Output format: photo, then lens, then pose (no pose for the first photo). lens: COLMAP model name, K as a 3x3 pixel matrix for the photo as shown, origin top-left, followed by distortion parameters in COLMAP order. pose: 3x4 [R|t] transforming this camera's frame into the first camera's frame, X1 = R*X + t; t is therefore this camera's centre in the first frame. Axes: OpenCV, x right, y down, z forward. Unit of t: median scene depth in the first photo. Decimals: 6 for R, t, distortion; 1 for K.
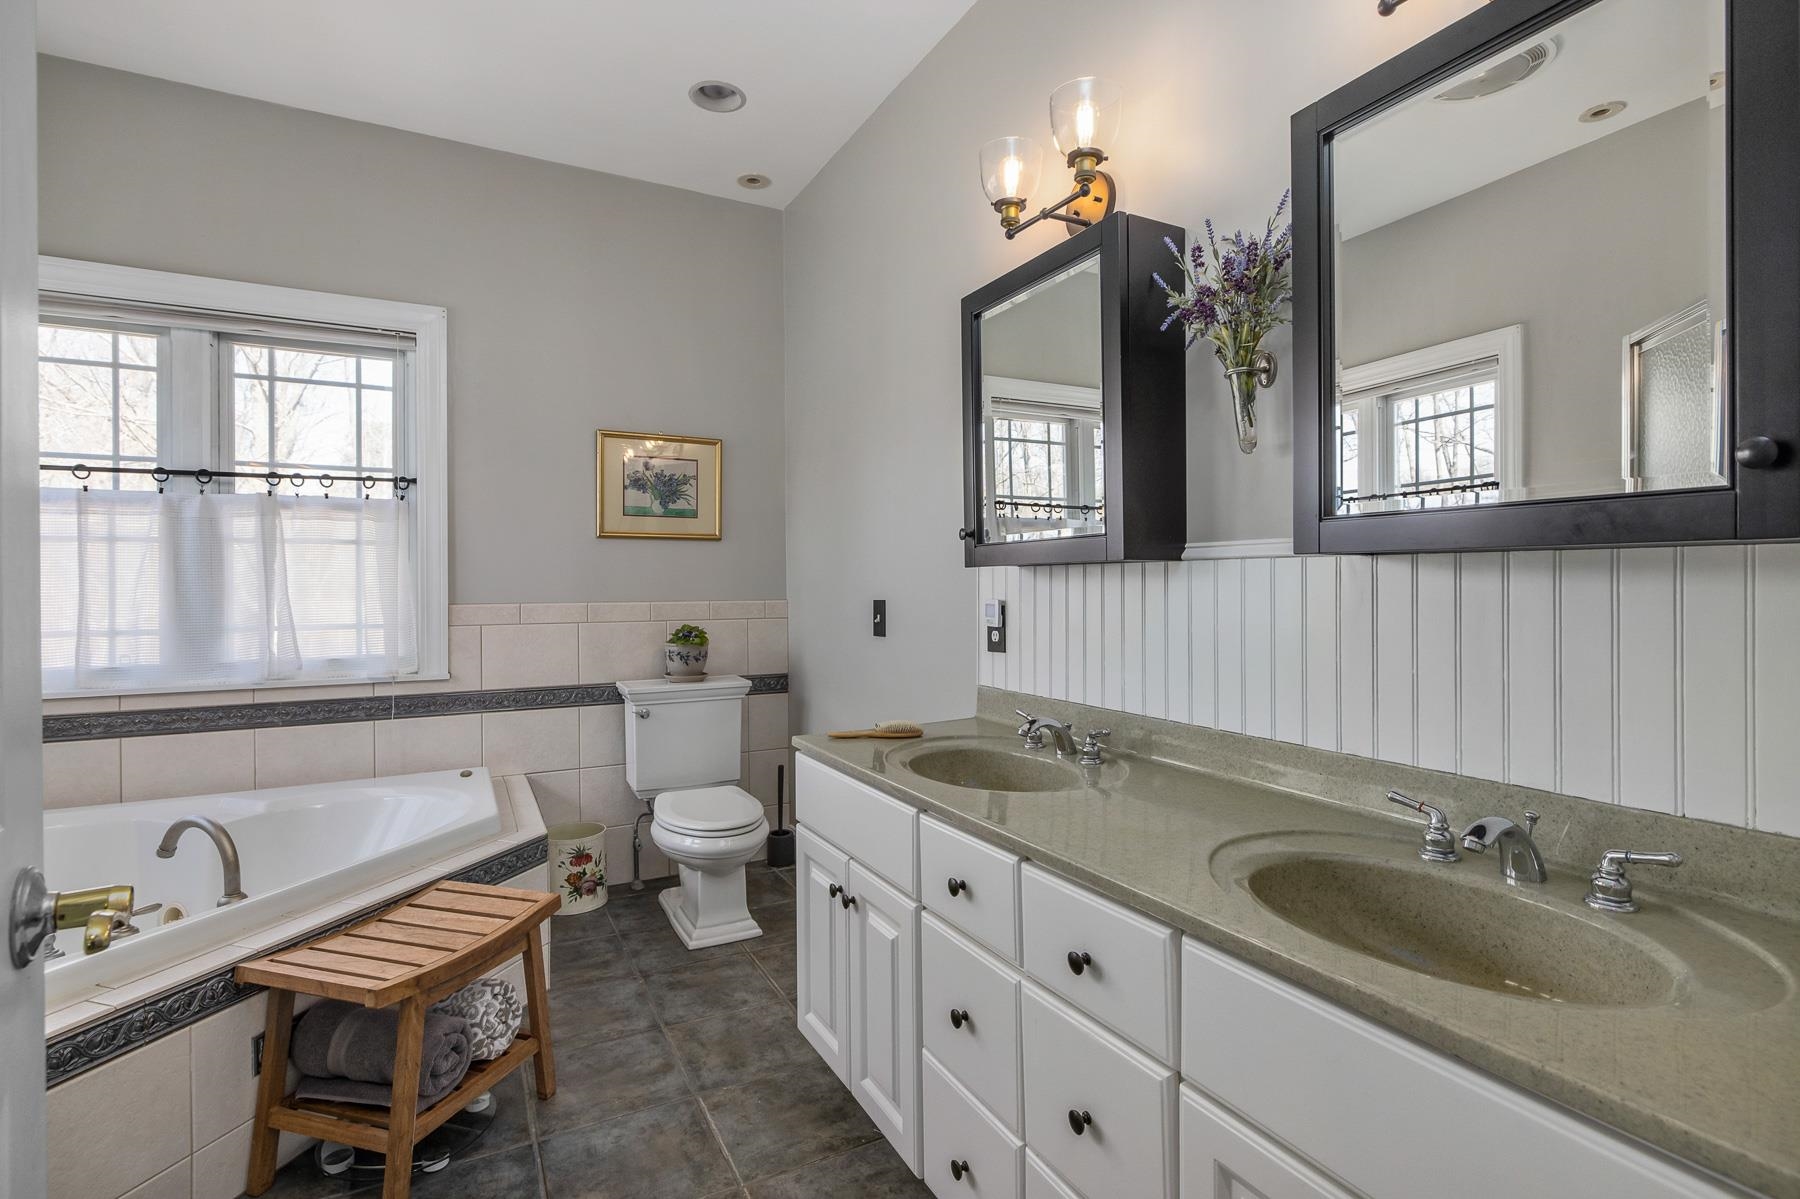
lens RADIAL K [[847.7, 0, 911.4], [0, 847.7, 578.2], [0, 0, 1]] dist [-0.048122, -0.000007]
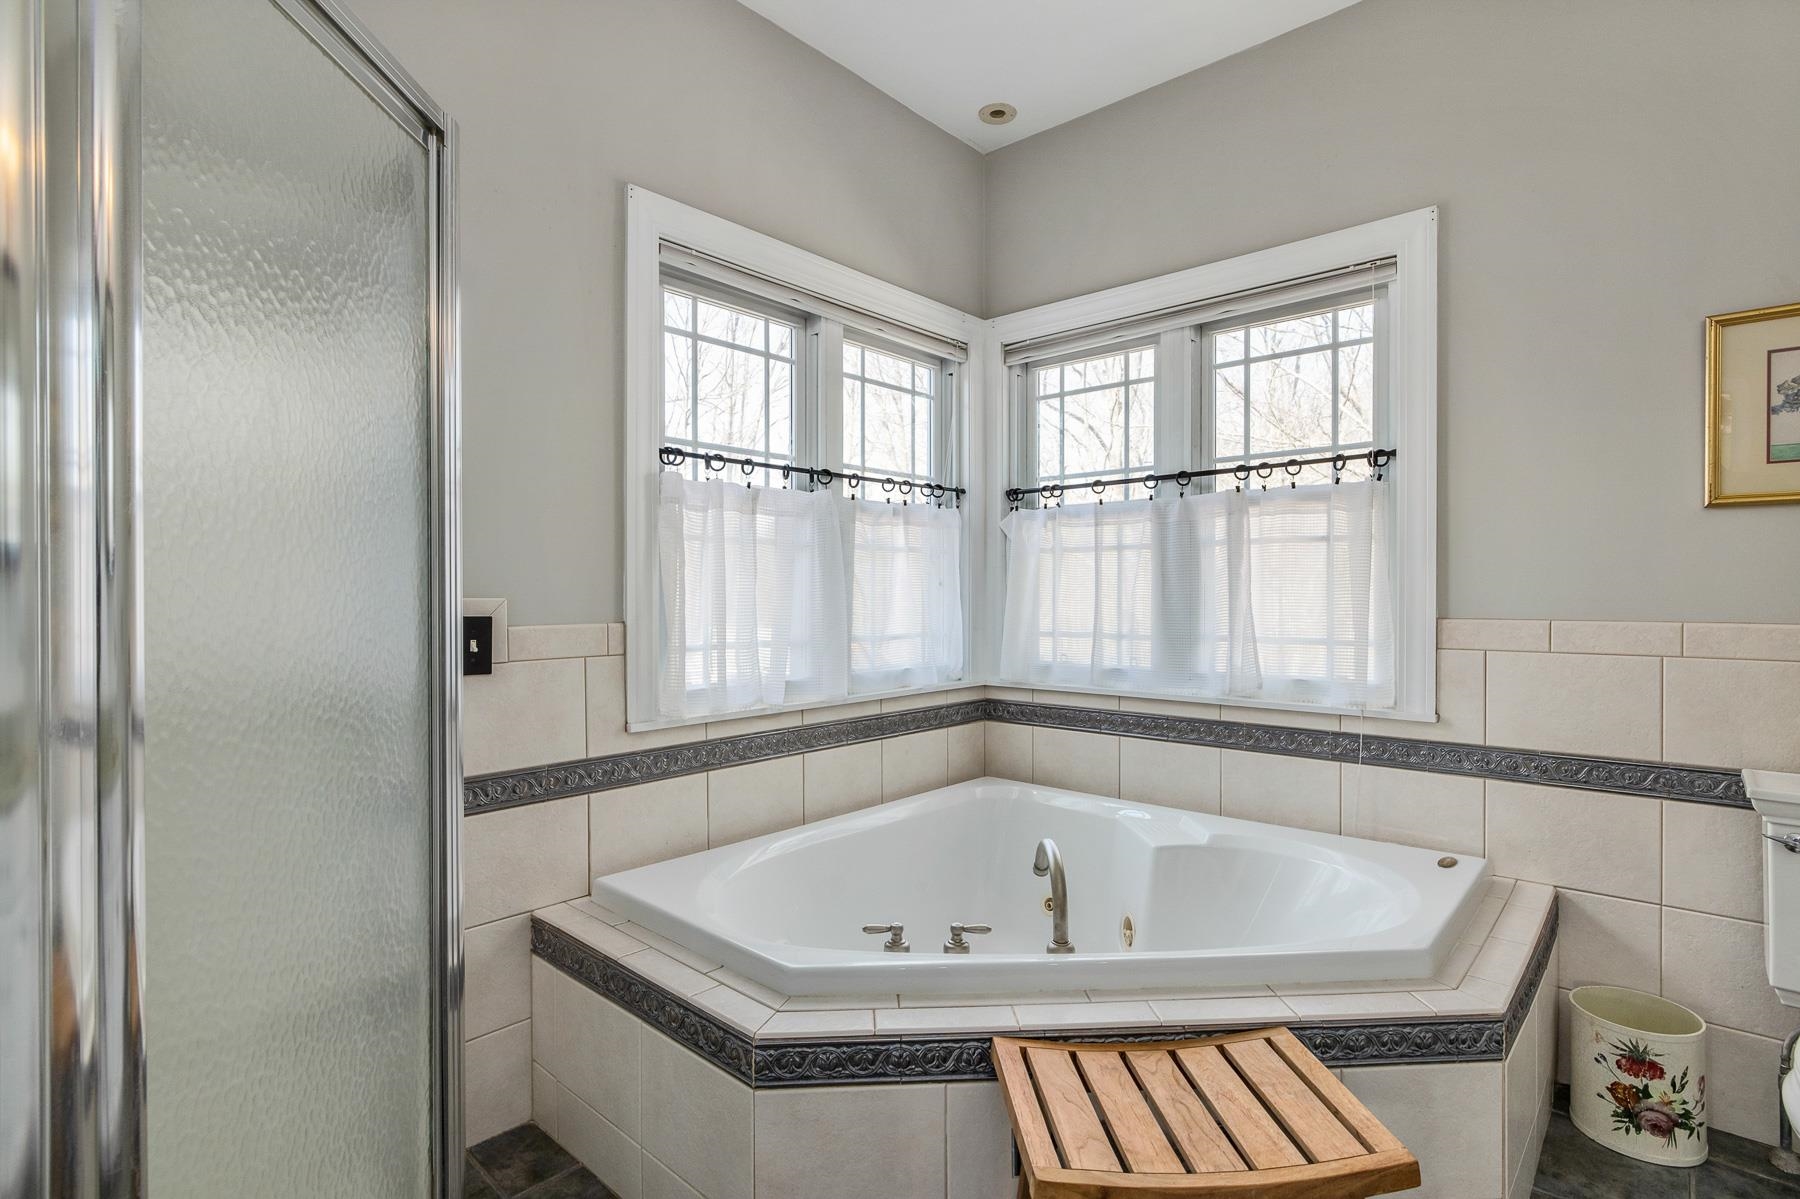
lens RADIAL K [[874.7, 0, 902.0], [0, 874.7, 595.7], [0, 0, 1]] dist [-0.007988, 0.000266]
pose [[0.329299, 0.007731, -0.944194, 0.001264], [0.007088, 0.999918, 0.010659, 0.000637], [0.944199, -0.010203, 0.329217, 0.335010]]
